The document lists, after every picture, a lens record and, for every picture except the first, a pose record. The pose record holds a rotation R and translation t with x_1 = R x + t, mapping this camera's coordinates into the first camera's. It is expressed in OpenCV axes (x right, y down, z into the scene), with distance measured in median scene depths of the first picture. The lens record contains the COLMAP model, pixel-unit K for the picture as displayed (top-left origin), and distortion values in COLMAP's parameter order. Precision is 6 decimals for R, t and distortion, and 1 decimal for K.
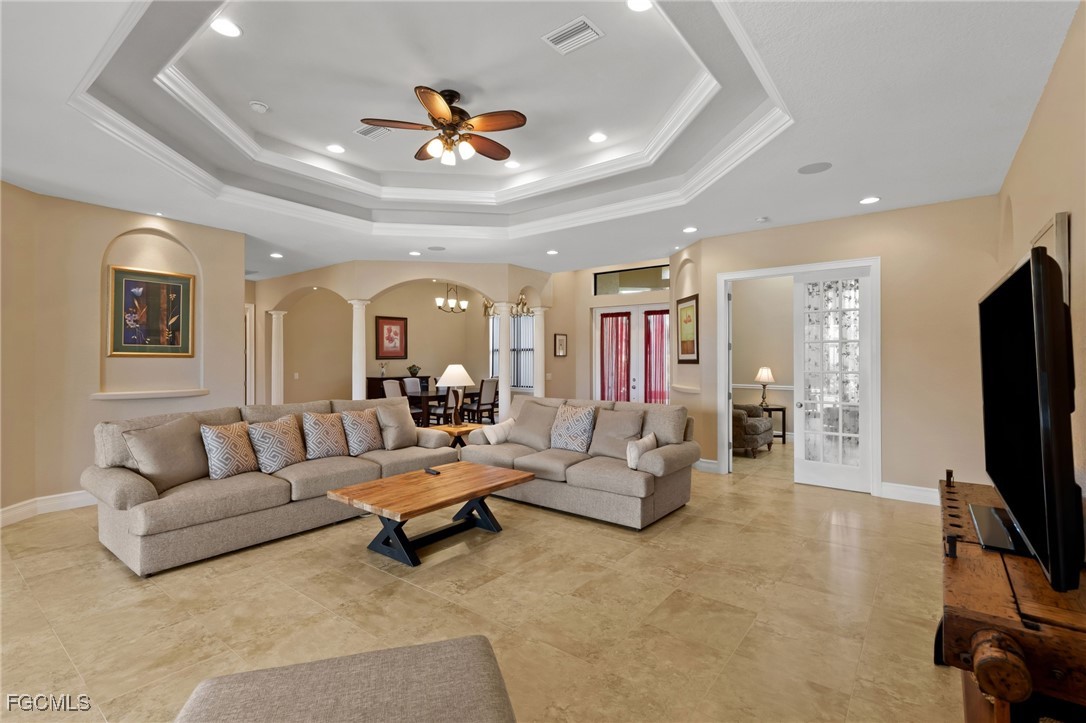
lens RADIAL K [[496.1, 0, 548.2], [0, 496.1, 354.2], [0, 0, 1]] dist [0.002208, 0.000033]
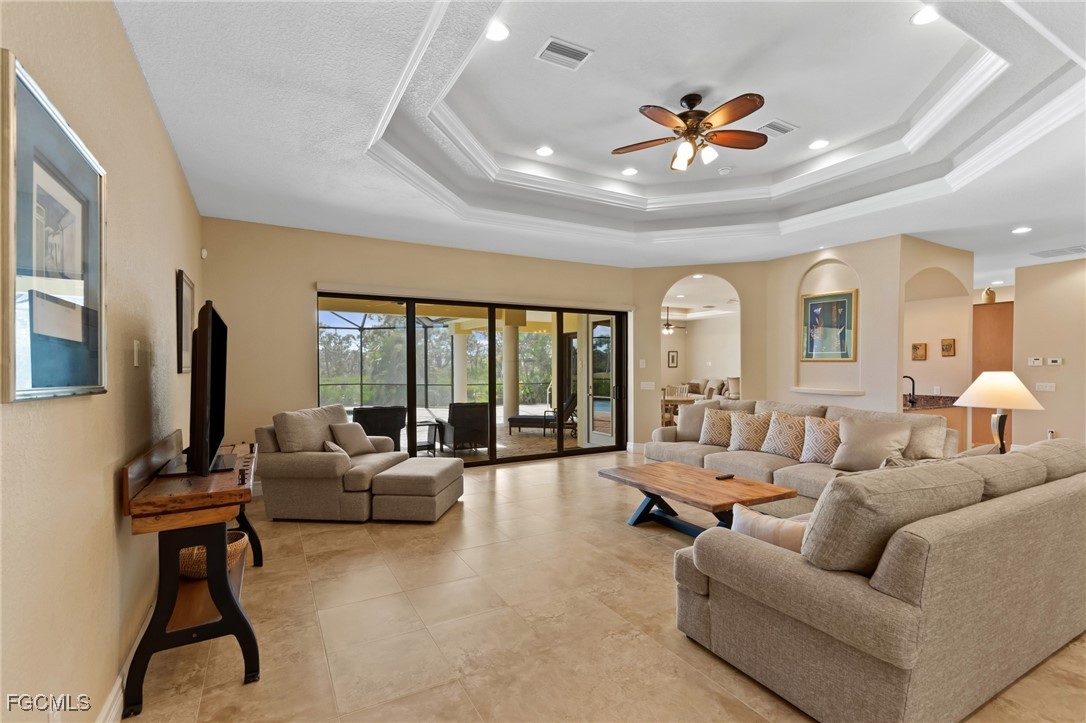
lens RADIAL K [[496.1, 0, 535.1], [0, 496.1, 368.0], [0, 0, 1]] dist [0.002208, 0.000033]
pose [[-0.404912, 0.004118, -0.914346, 0.827596], [0.004661, 0.999986, 0.002440, 0.018537], [0.914344, -0.003273, -0.404925, 1.082136]]
